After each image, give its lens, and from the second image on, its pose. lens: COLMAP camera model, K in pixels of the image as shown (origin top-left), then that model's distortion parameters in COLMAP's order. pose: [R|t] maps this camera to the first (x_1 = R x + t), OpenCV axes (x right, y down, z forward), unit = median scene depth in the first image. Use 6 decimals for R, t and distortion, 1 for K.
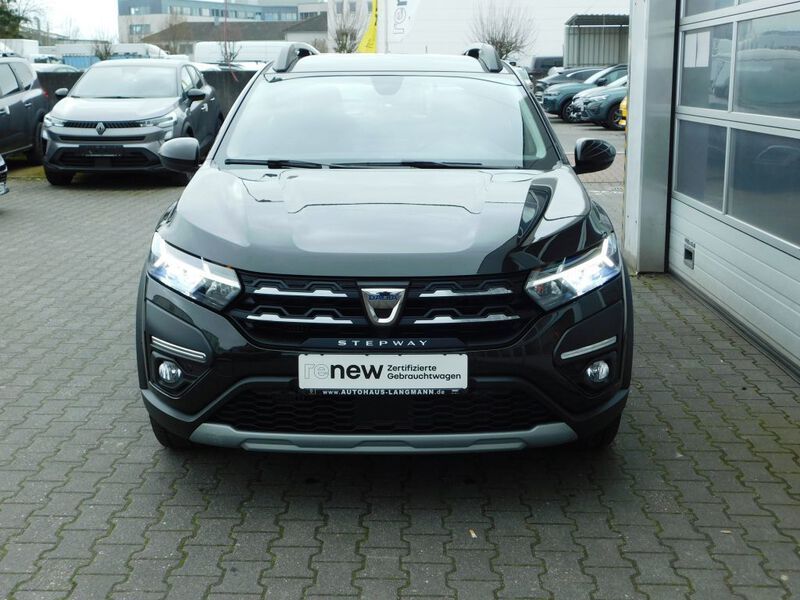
lens RADIAL K [[1051.9, 0, 400.0], [0, 1051.9, 300.0], [0, 0, 1]] dist [0.003311, 0.002391]
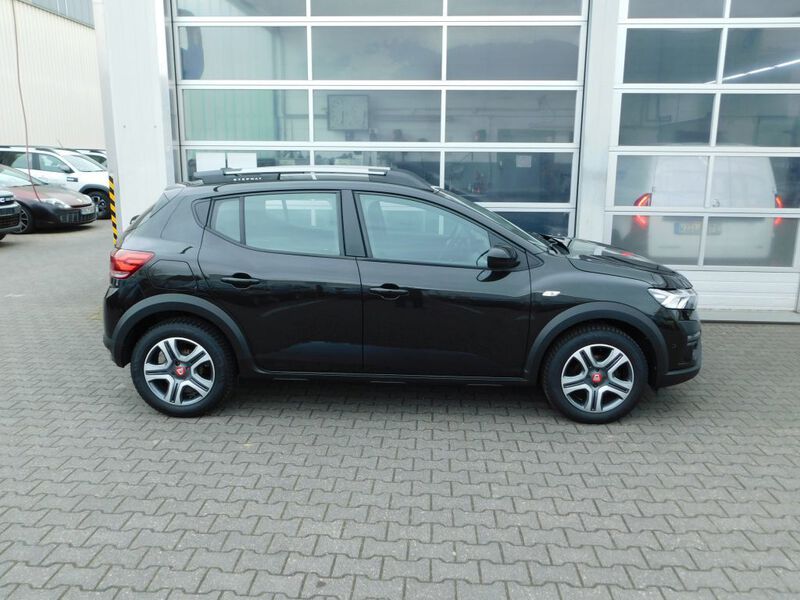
lens RADIAL K [[649.6, 0, 403.4], [0, 649.6, 297.4], [0, 0, 1]] dist [-0.008035, 0.007488]
pose [[0.028550, -0.209912, 0.977303, -1.421582], [0.199956, 0.959140, 0.200170, -0.379627], [-0.979389, 0.189703, 0.069357, 1.457203]]
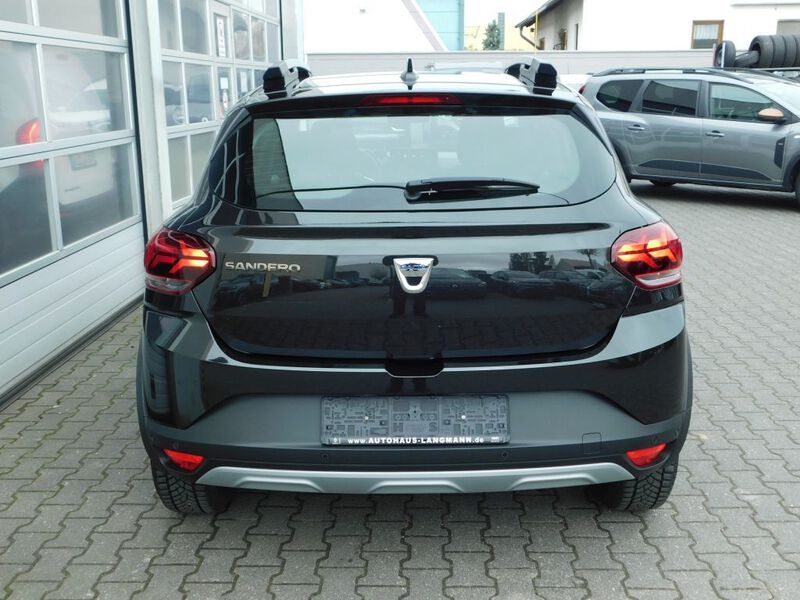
lens RADIAL K [[844.3, 0, 400.0], [0, 844.3, 300.0], [0, 0, 1]] dist [0.012172, 0.001009]
pose [[-0.999821, 0.008380, 0.016956, -0.026929], [0.015008, 0.897077, 0.441619, -0.597915], [-0.011510, 0.441795, -0.897042, 2.730309]]
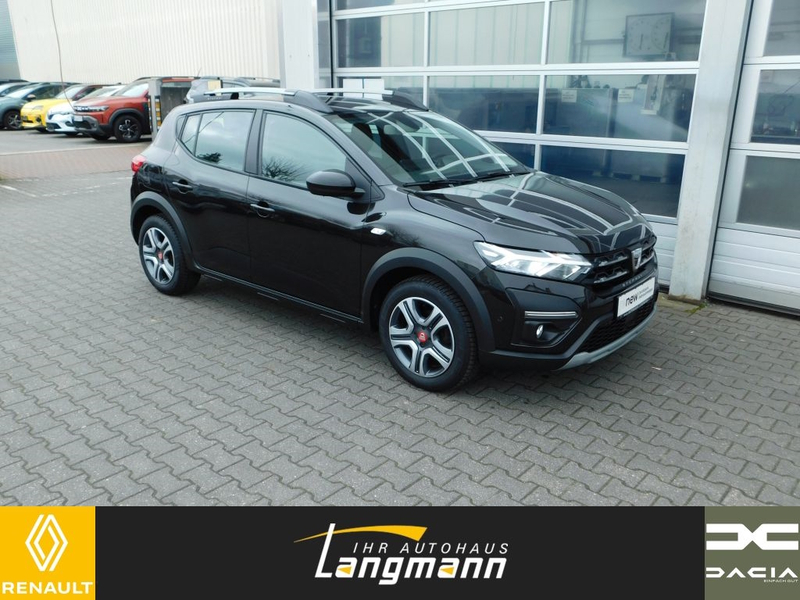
lens RADIAL K [[649.6, 0, 403.4], [0, 649.6, 297.4], [0, 0, 1]] dist [-0.008035, 0.007488]
pose [[0.645823, -0.227092, 0.728932, -1.031848], [0.148192, 0.973868, 0.172103, -0.169349], [-0.748967, -0.003126, 0.662599, 0.552711]]
